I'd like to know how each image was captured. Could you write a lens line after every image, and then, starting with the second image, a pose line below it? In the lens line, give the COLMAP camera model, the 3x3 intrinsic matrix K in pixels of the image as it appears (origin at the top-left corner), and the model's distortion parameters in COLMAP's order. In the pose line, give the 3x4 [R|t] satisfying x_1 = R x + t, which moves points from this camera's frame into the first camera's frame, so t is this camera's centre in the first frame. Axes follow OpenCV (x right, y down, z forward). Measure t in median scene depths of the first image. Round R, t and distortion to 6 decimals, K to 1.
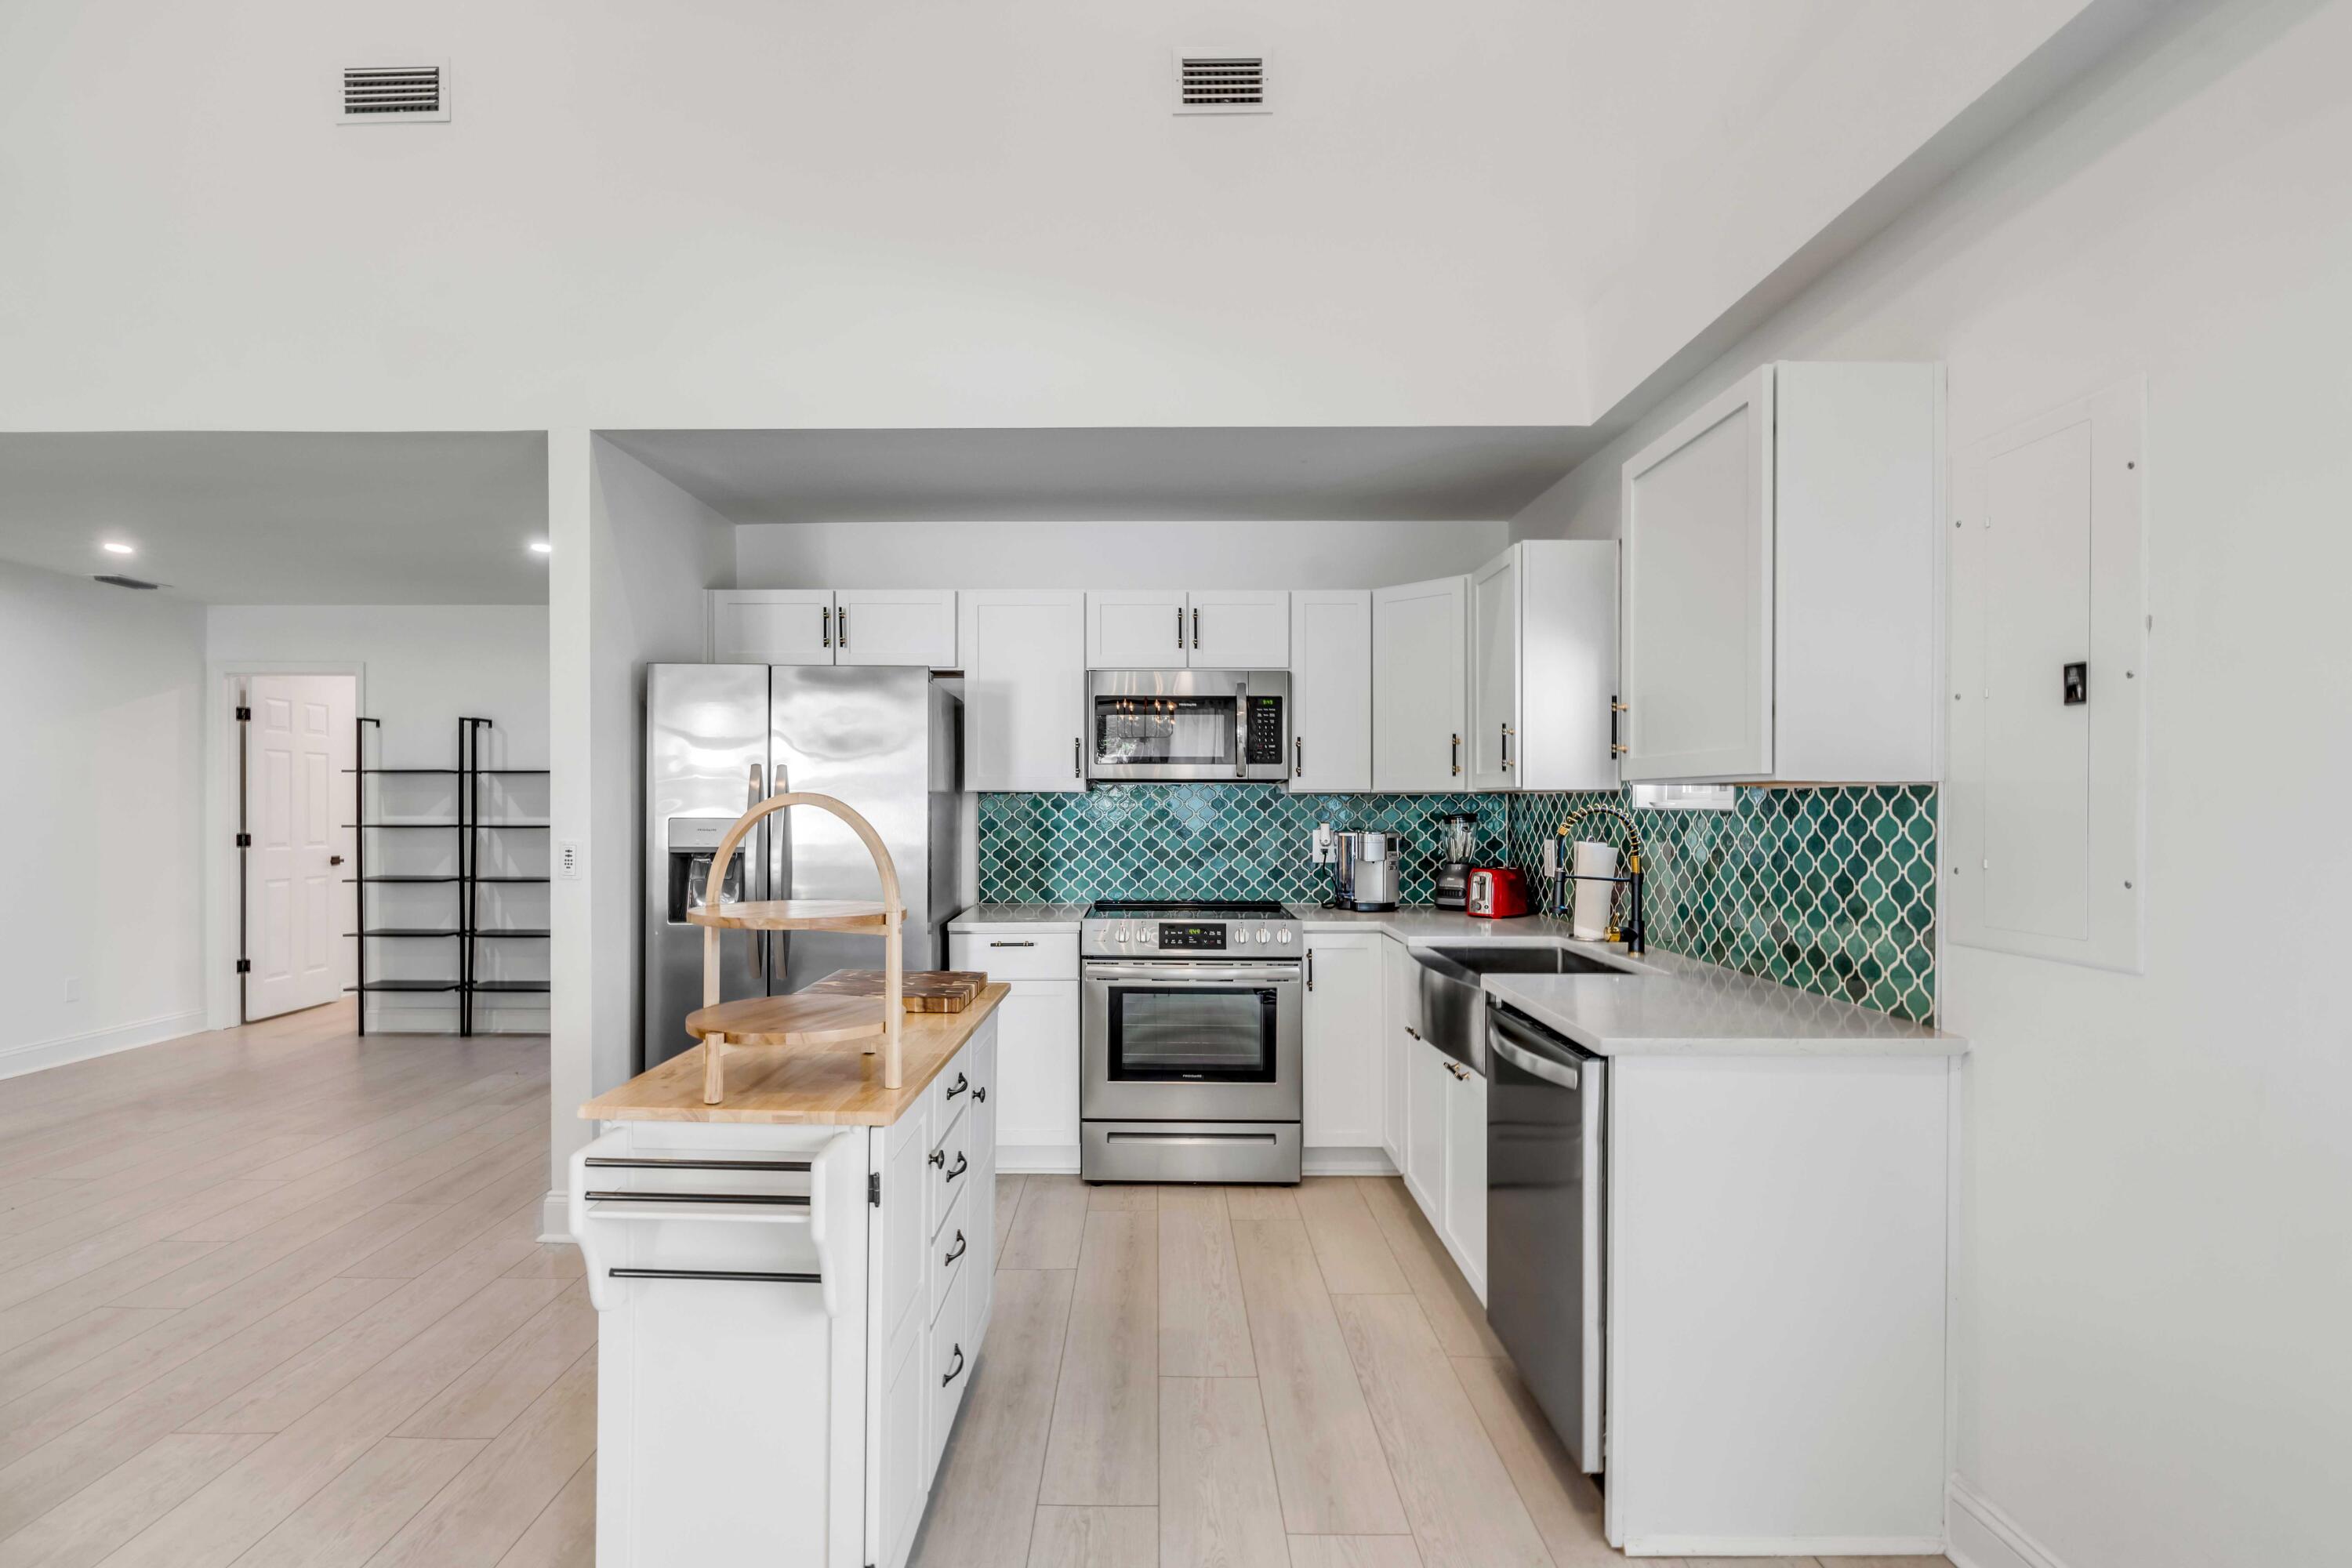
lens RADIAL K [[1119.6, 0, 1141.7], [0, 1119.6, 806.5], [0, 0, 1]] dist [-0.001704, -0.000058]
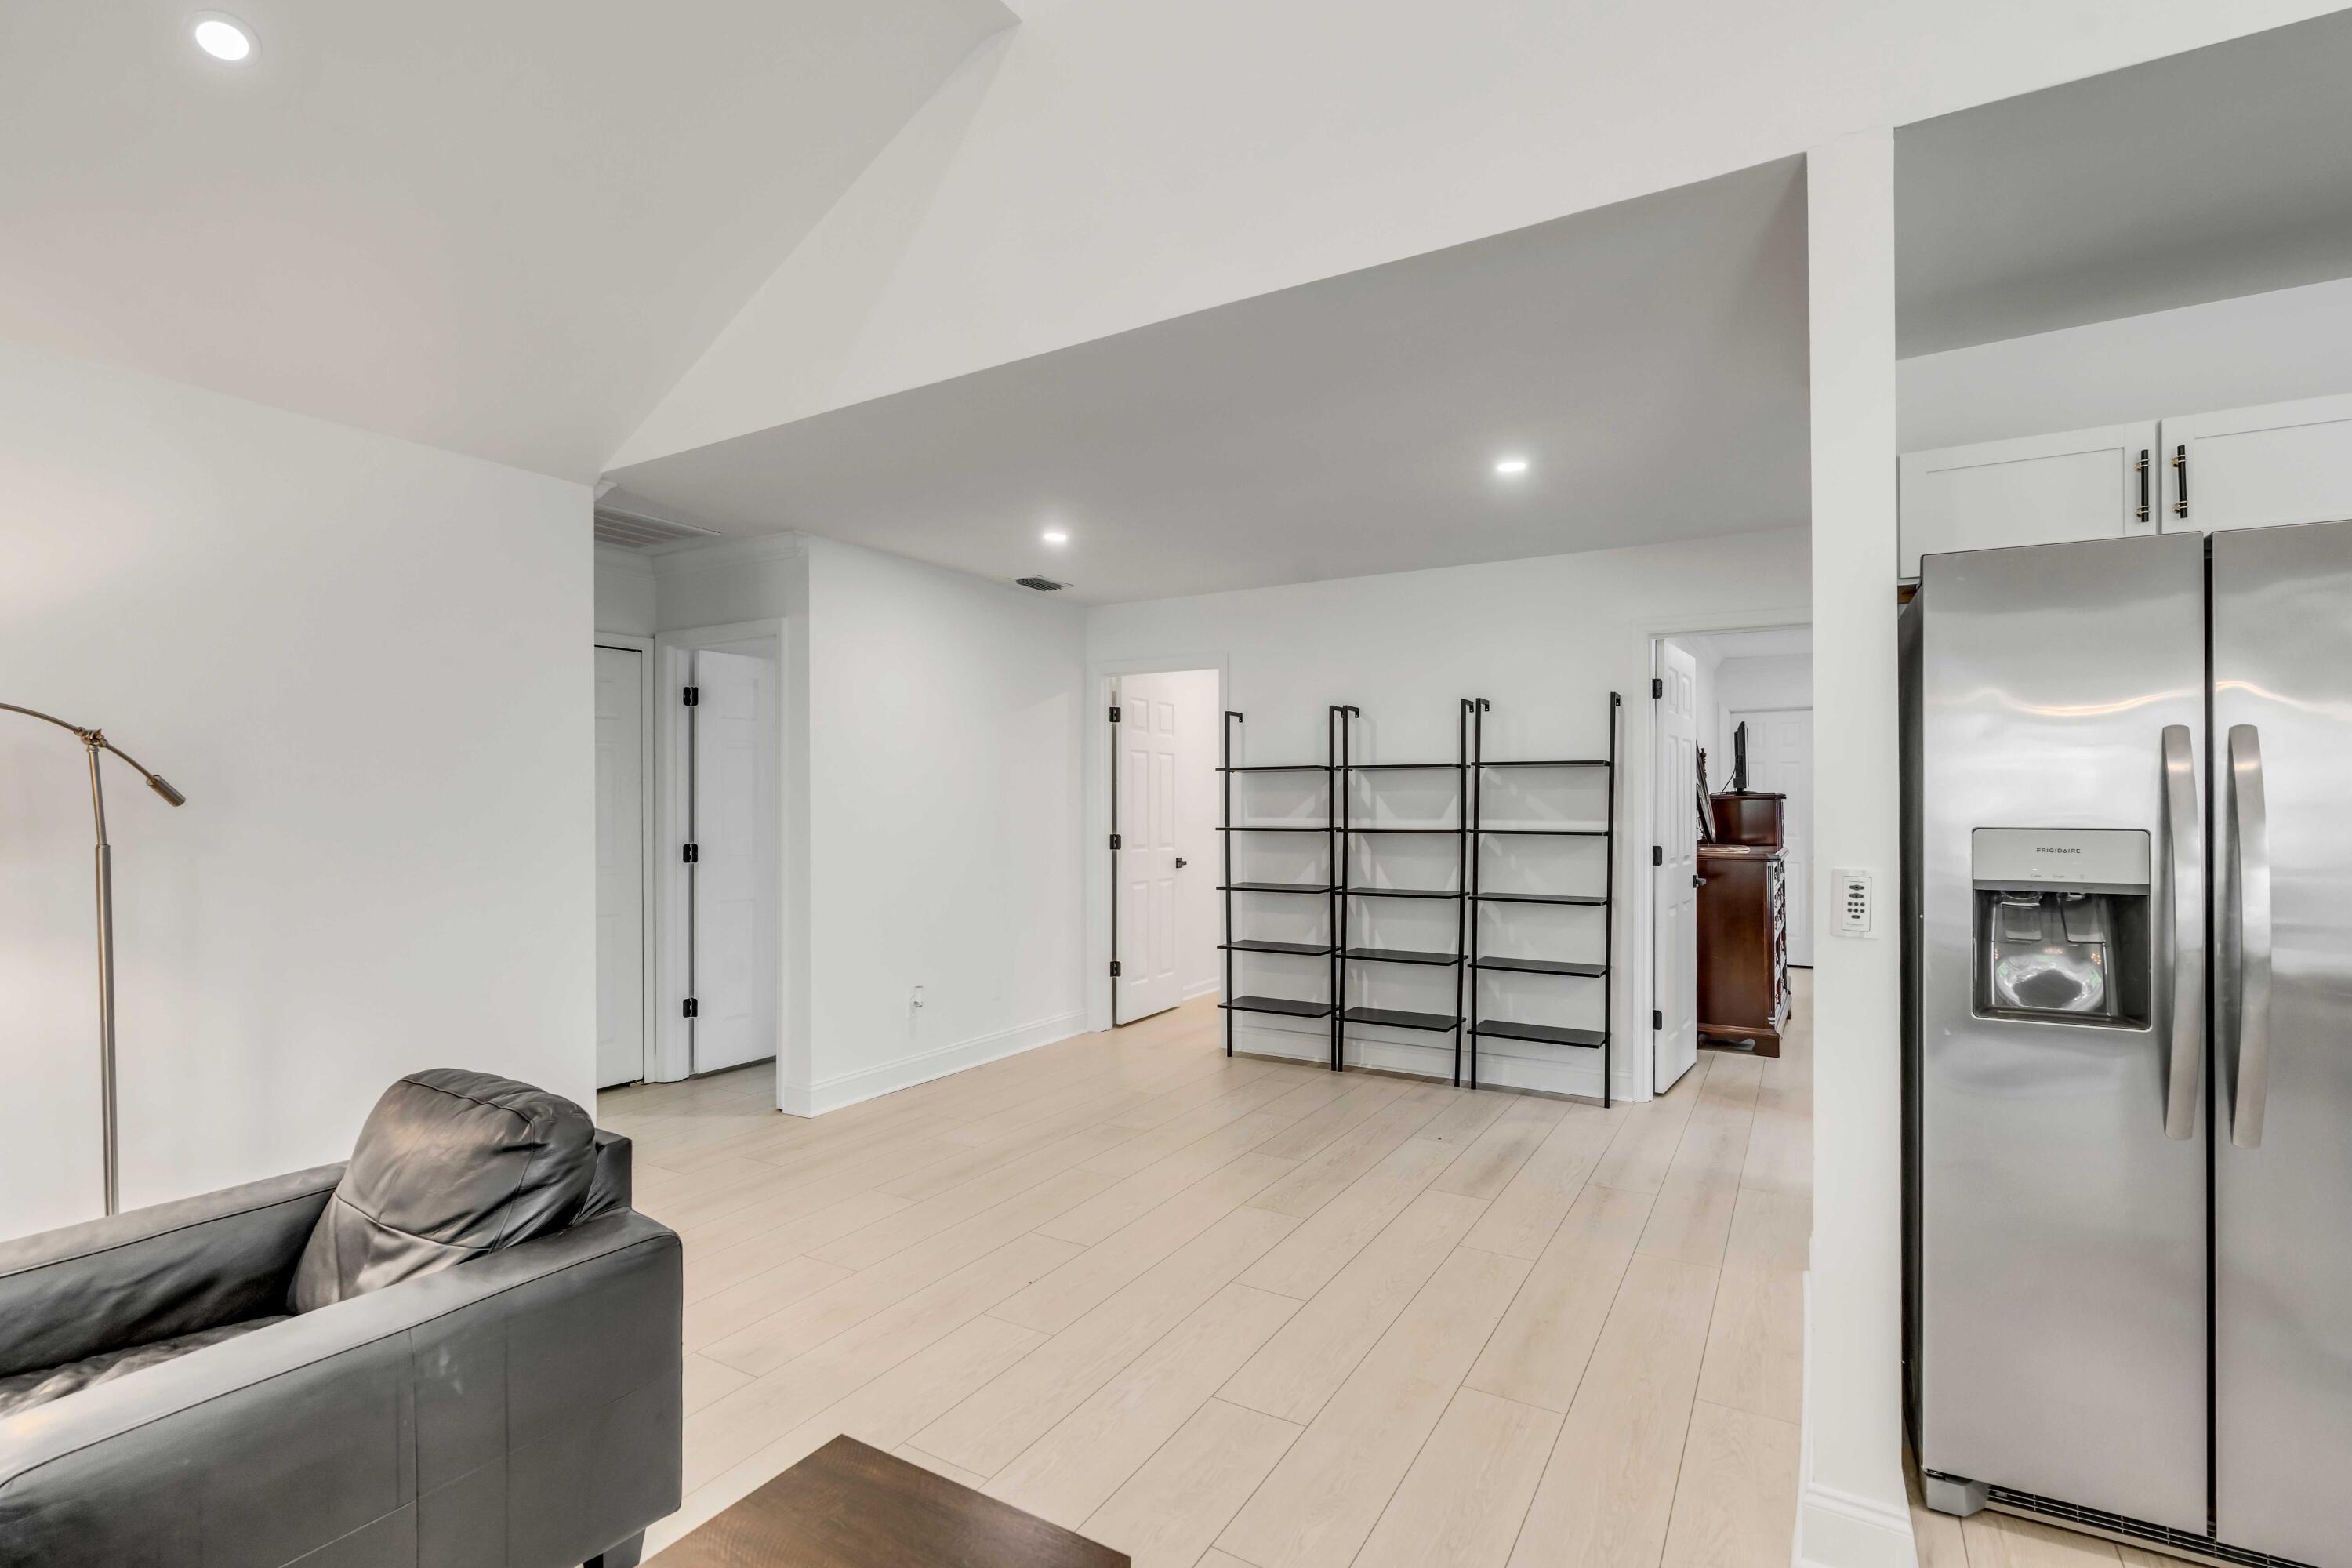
lens RADIAL K [[1093.0, 0, 1175.1], [0, 1093.0, 804.0], [0, 0, 1]] dist [-0.000180, 0.000088]
pose [[0.870242, -0.003447, -0.492612, -0.435866], [0.002355, 0.999993, -0.002837, -0.001019], [0.492619, 0.001309, 0.870244, 0.284928]]
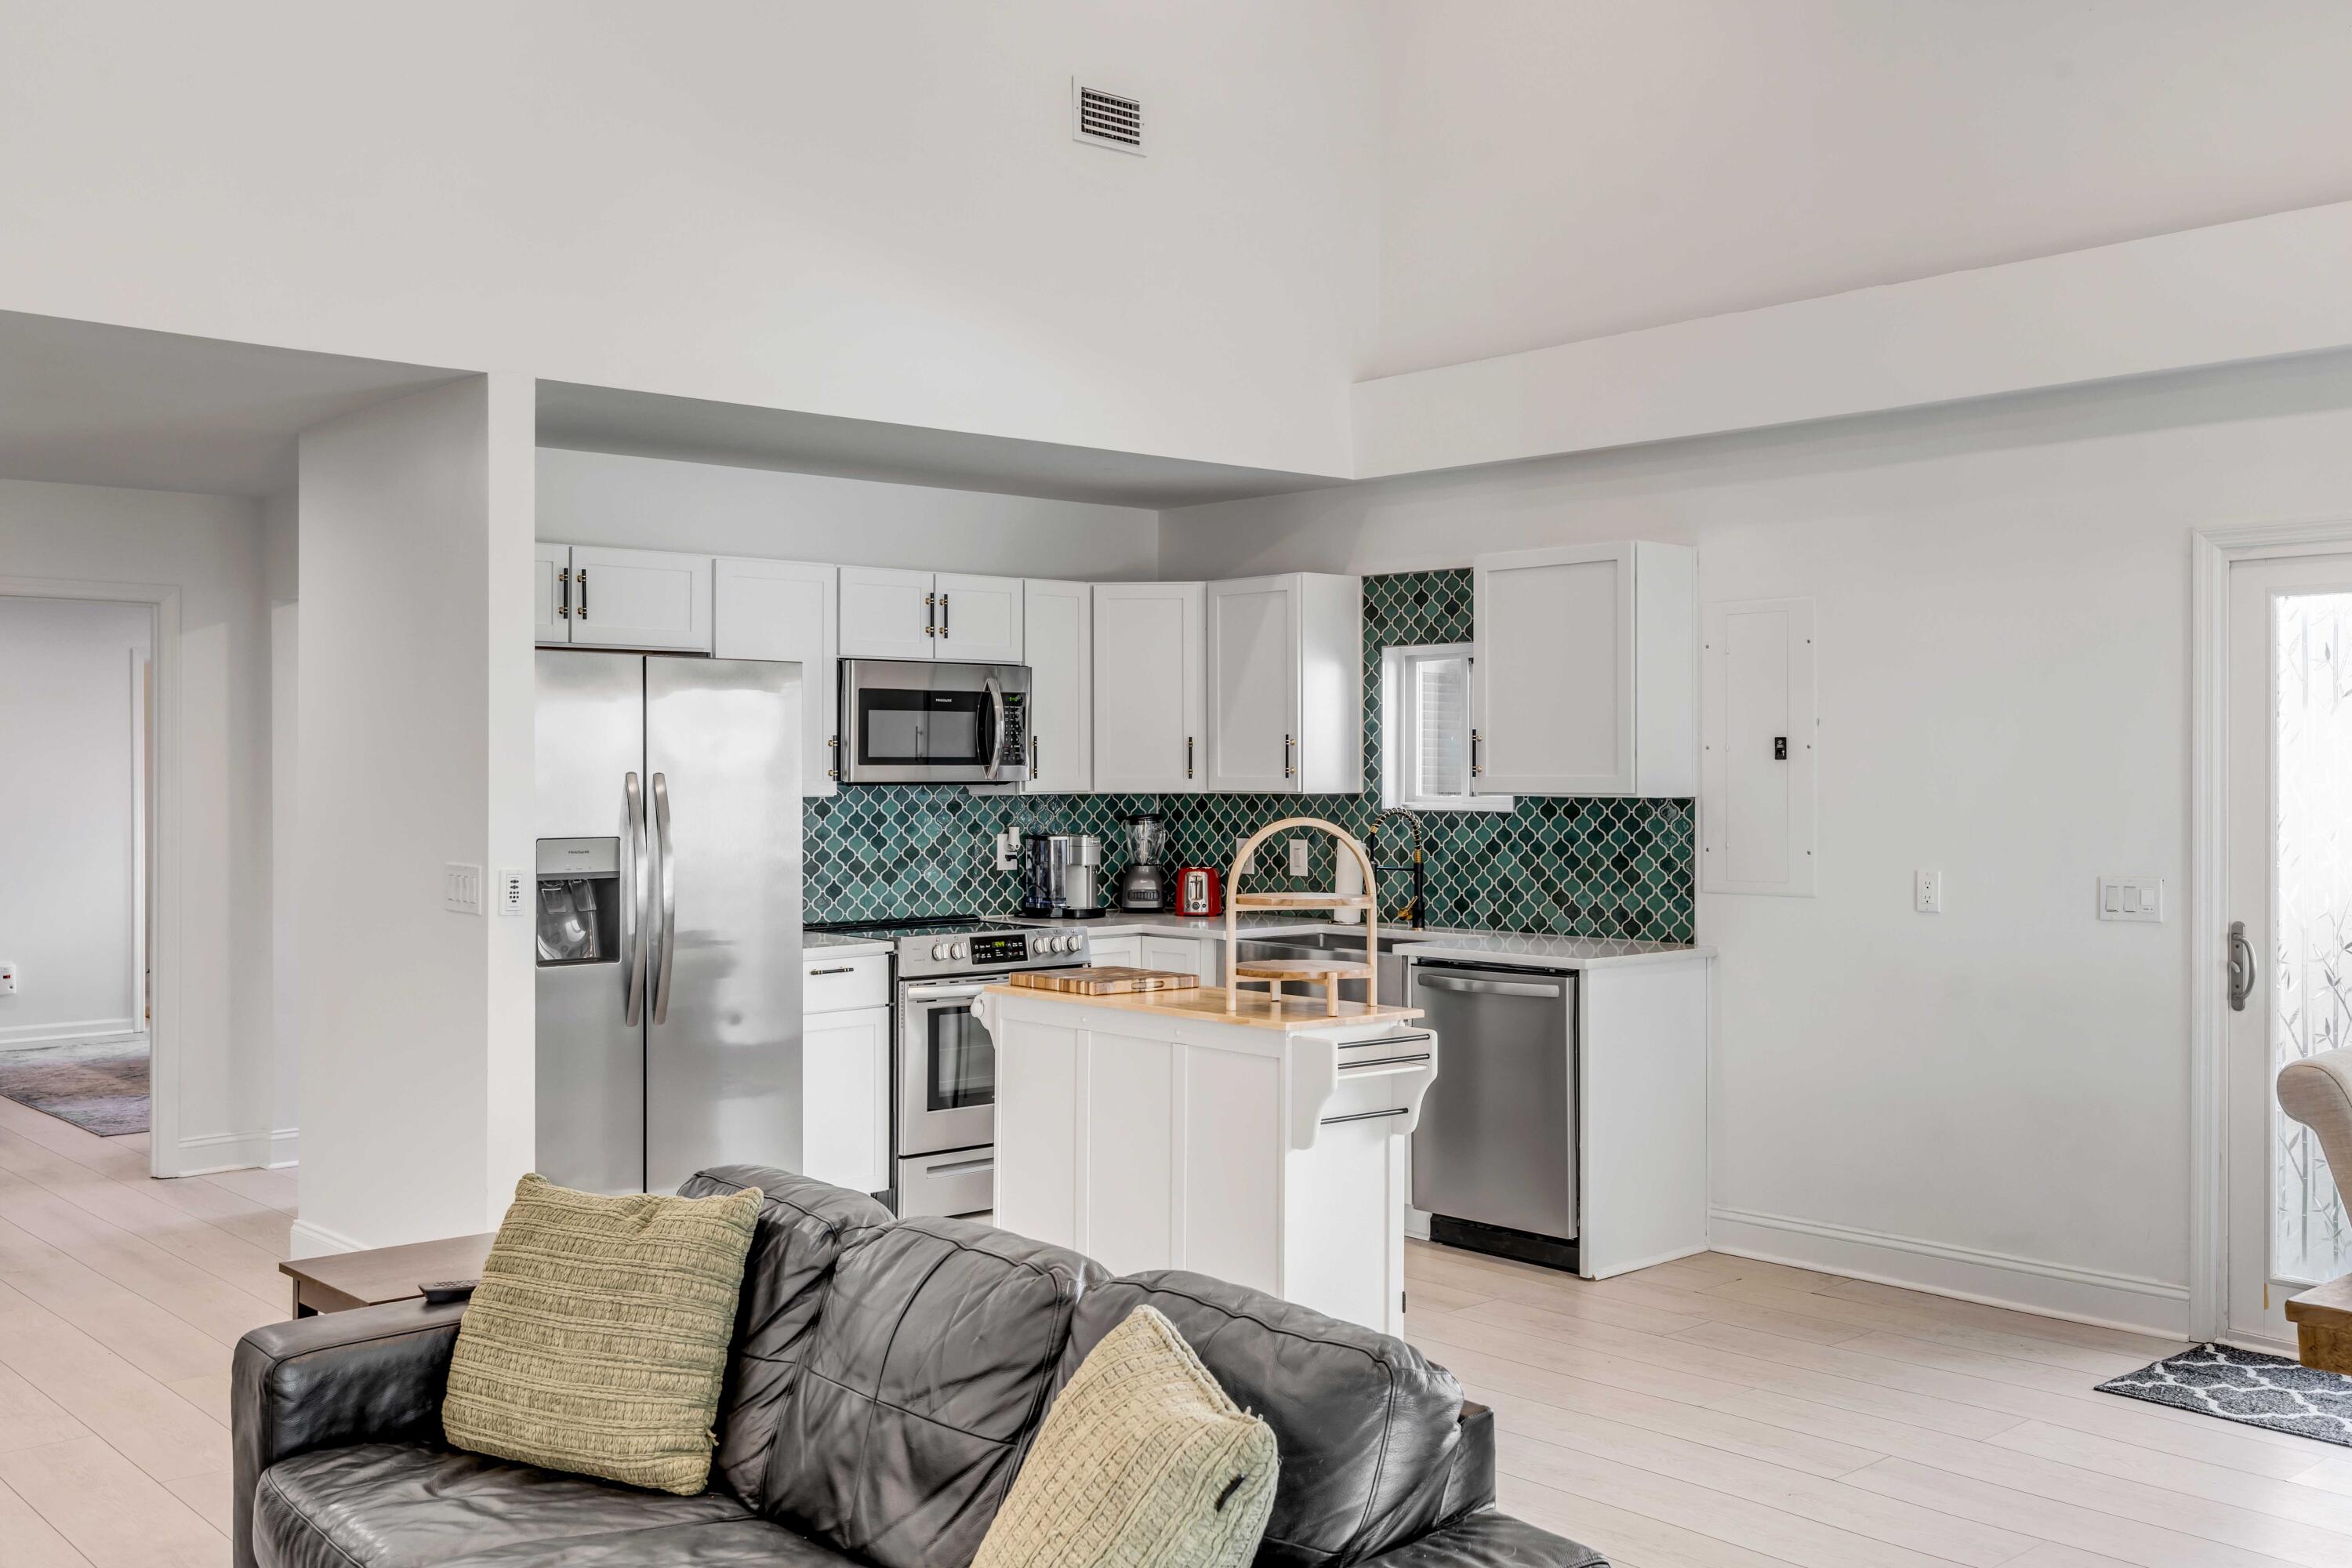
lens RADIAL K [[2179.0, 0, 1176.0], [0, 2179.0, 784.0], [0, 0, 1]] dist [0.003252, 0.000838]
pose [[0.736443, -0.008369, 0.676448, -1.010180], [0.005512, 0.999965, 0.006371, -0.032675], [-0.676477, -0.000963, 0.736463, -0.429063]]
